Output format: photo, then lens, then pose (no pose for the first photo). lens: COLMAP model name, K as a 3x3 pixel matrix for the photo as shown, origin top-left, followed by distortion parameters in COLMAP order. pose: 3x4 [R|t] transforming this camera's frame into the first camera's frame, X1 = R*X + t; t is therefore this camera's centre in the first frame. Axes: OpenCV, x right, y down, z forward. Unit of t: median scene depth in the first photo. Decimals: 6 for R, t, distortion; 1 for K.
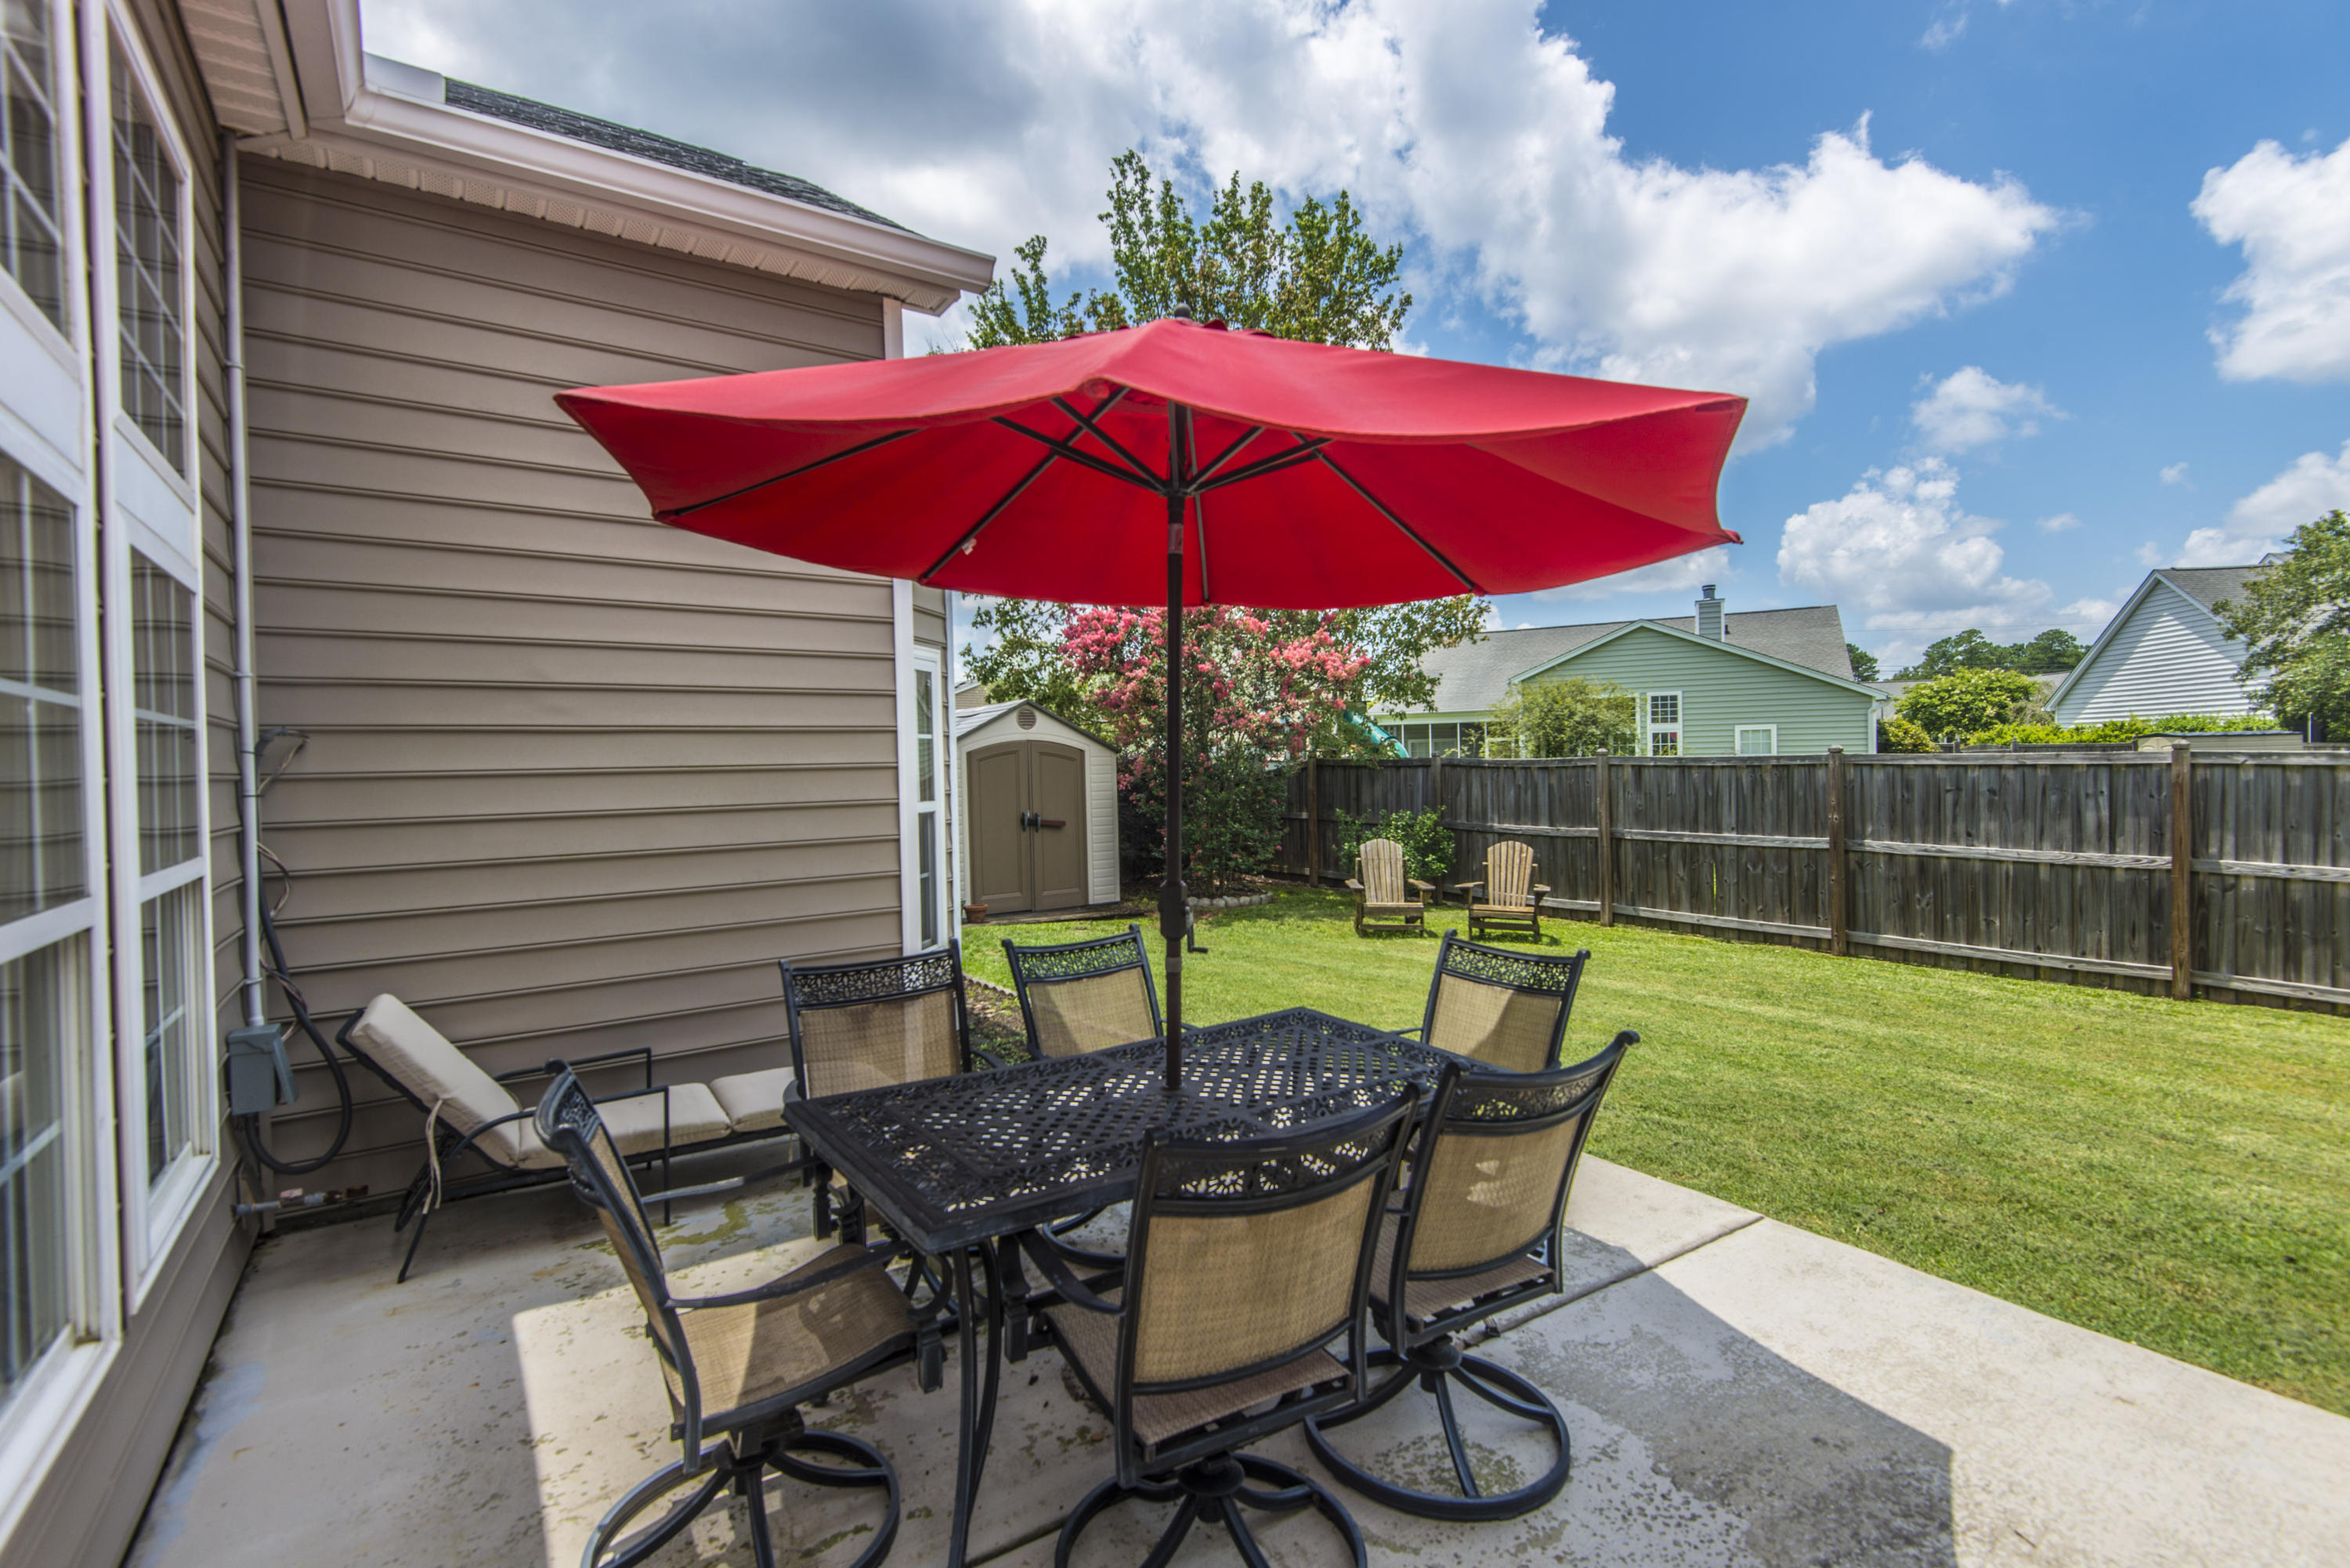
lens RADIAL K [[1071.4, 0, 1175.5], [0, 1071.4, 771.2], [0, 0, 1]] dist [0.023993, -0.008598]
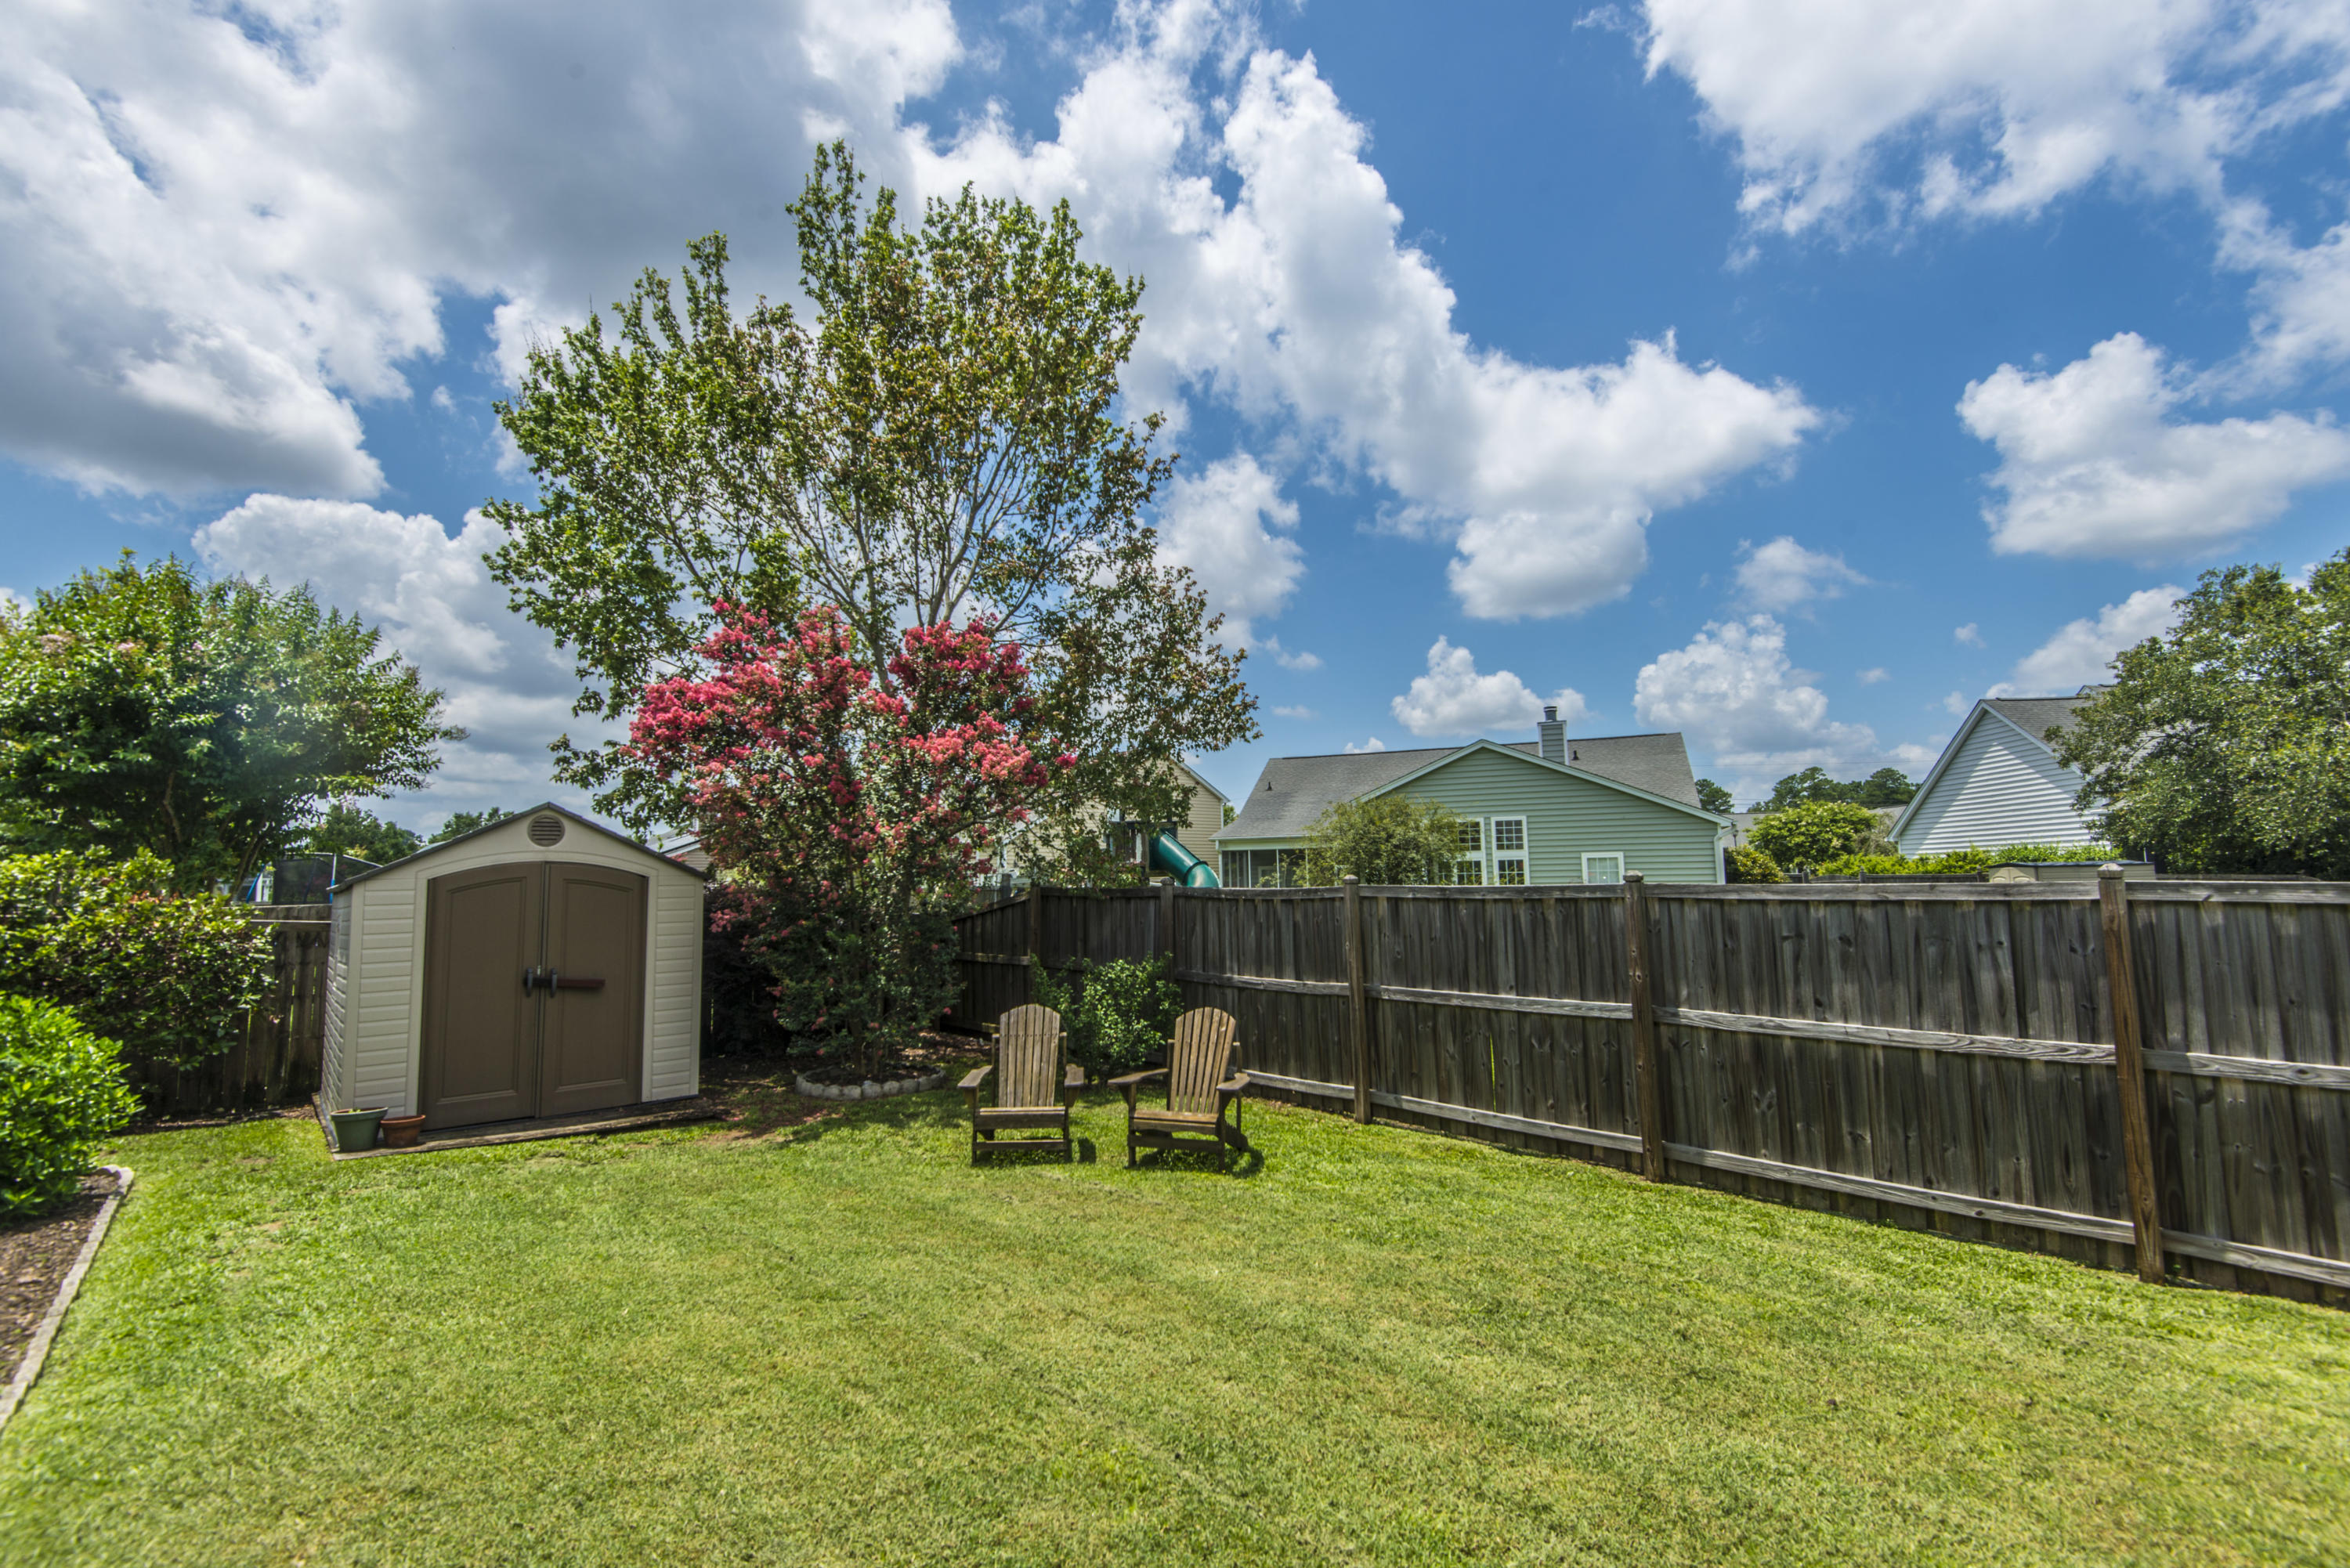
lens RADIAL K [[1071.4, 0, 1175.4], [0, 1071.4, 772.2], [0, 0, 1]] dist [0.023993, -0.008598]
pose [[0.995373, 0.011860, 0.095350, 0.217524], [-0.000458, 0.992927, -0.118724, -0.003917], [-0.096083, 0.118131, 0.988339, 0.288684]]
